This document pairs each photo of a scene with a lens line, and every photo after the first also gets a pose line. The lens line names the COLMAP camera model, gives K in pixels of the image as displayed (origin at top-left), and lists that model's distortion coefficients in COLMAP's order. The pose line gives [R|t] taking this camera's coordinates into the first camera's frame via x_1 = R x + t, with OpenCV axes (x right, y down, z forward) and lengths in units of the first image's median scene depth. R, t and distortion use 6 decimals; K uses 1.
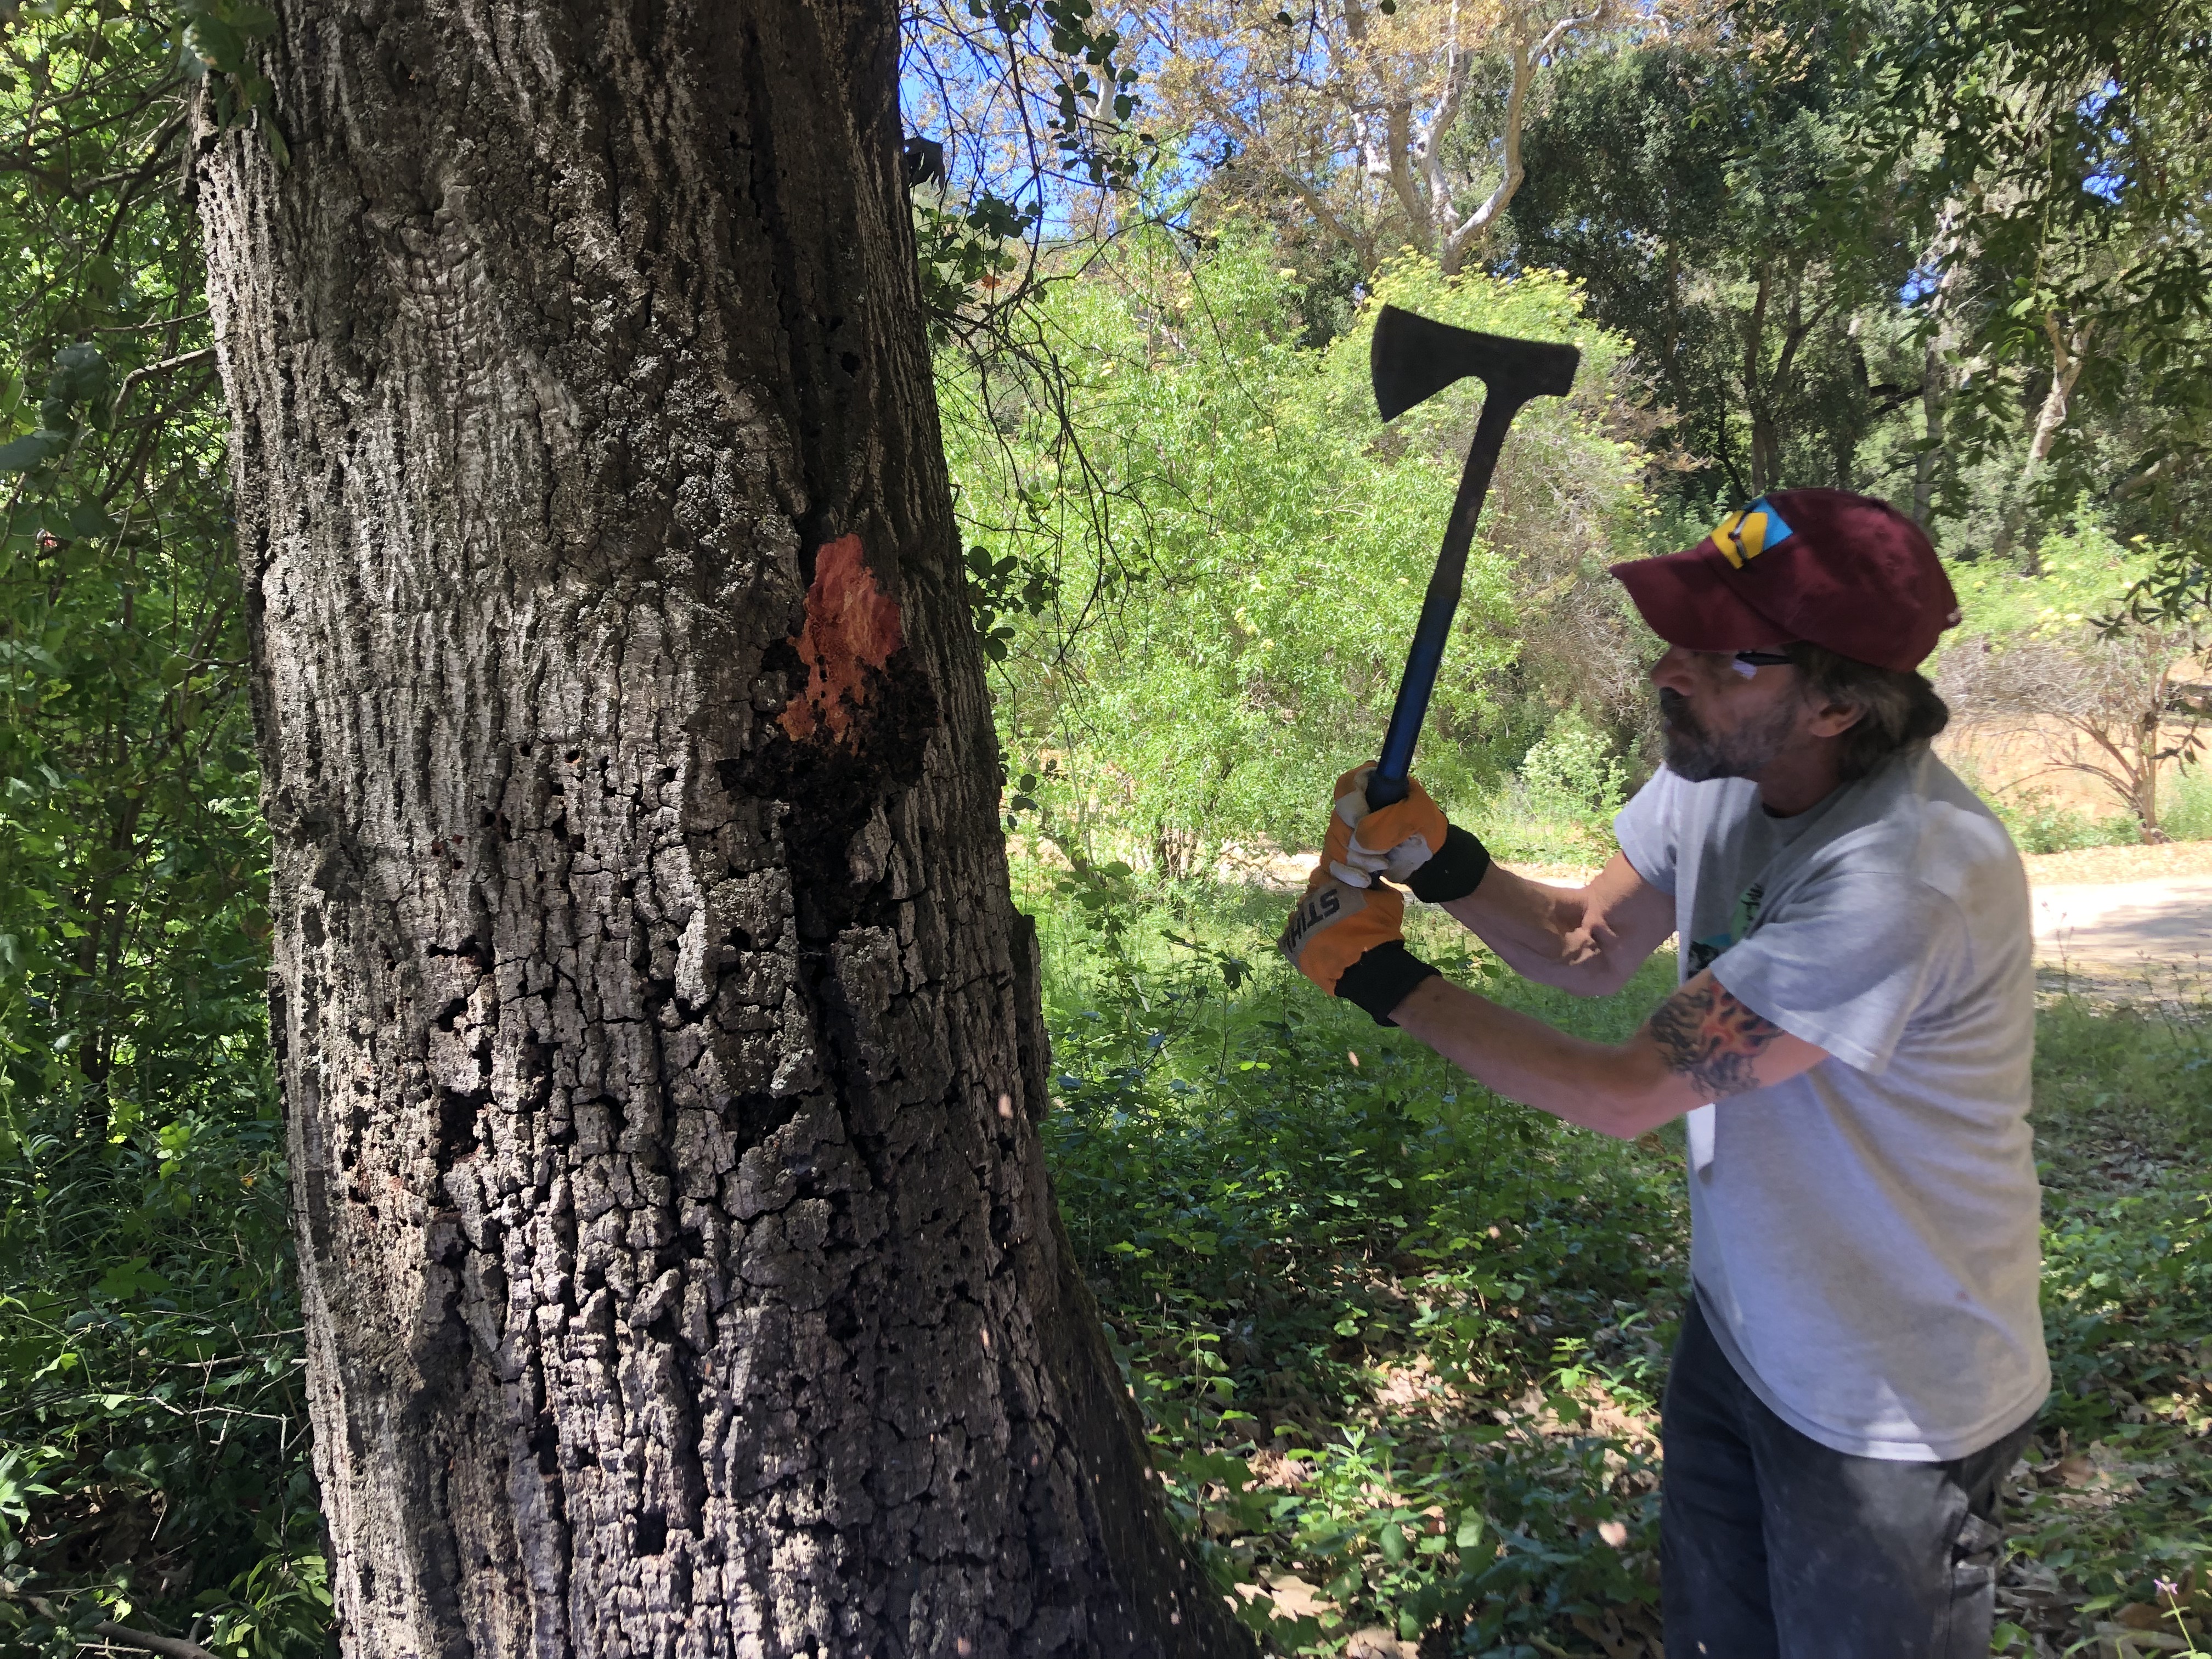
lens RADIAL K [[1852.8, 0, 1106.0], [0, 1852.8, 829.5], [0, 0, 1]] dist [0.005113, 0.015423]
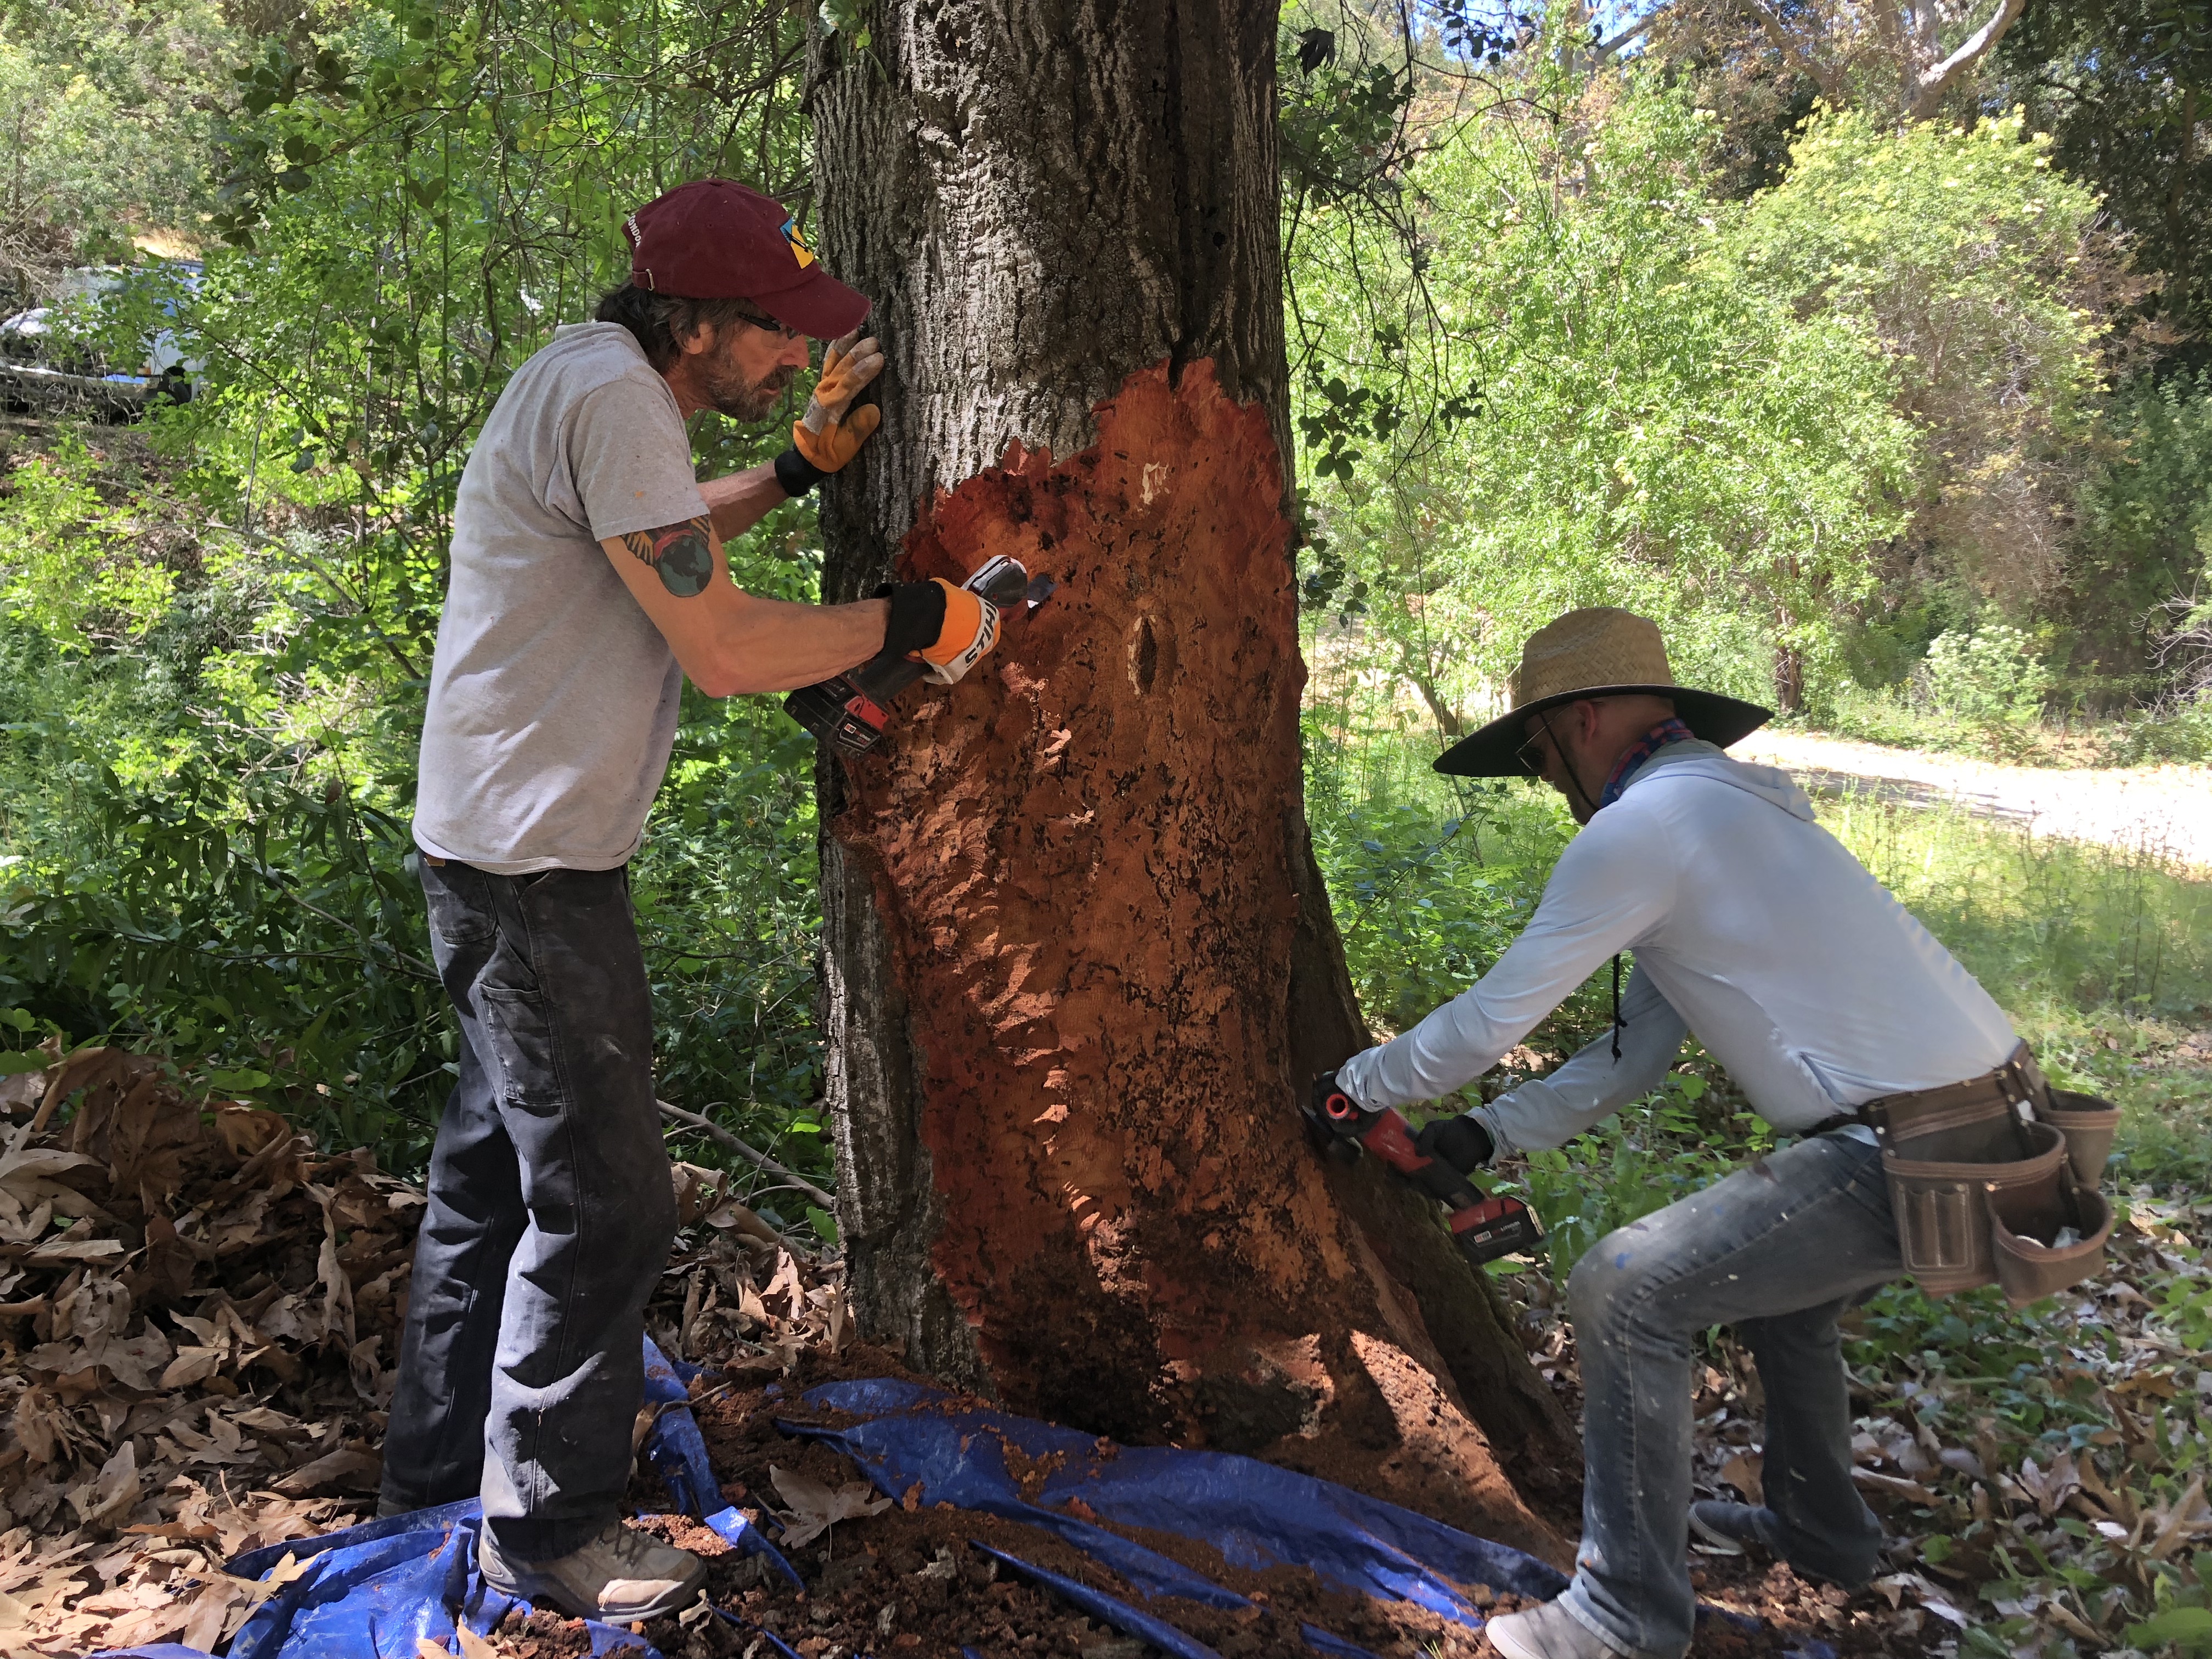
lens RADIAL K [[1819.4, 0, 1106.0], [0, 1819.4, 829.5], [0, 0, 1]] dist [0.163058, -0.480049]
pose [[0.975972, 0.101288, -0.192924, 0.112391], [-0.084154, 0.991910, 0.095045, 0.090015], [0.200990, -0.076525, 0.976600, -0.525160]]
